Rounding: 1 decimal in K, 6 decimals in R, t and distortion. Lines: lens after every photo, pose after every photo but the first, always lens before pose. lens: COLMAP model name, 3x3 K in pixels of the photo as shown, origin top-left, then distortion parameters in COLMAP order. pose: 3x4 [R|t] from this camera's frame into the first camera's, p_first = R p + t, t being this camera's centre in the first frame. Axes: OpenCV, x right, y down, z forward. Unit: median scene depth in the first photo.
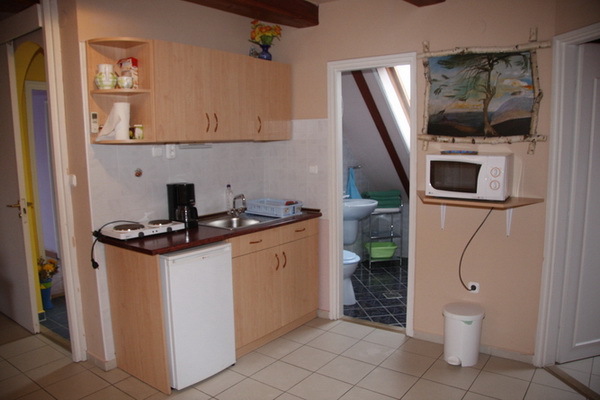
lens RADIAL K [[461.6, 0, 300.8], [0, 461.6, 207.8], [0, 0, 1]] dist [-0.175768, 0.121676]
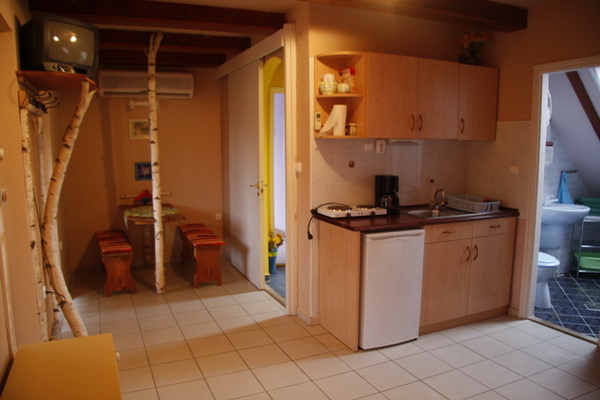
lens RADIAL K [[461.6, 0, 300.8], [0, 461.6, 207.8], [0, 0, 1]] dist [-0.175768, 0.121676]
pose [[0.883613, 0.080317, -0.461277, 0.083010], [-0.079325, 0.996615, 0.021577, 0.020406], [0.461449, 0.017525, 0.886994, -0.121539]]
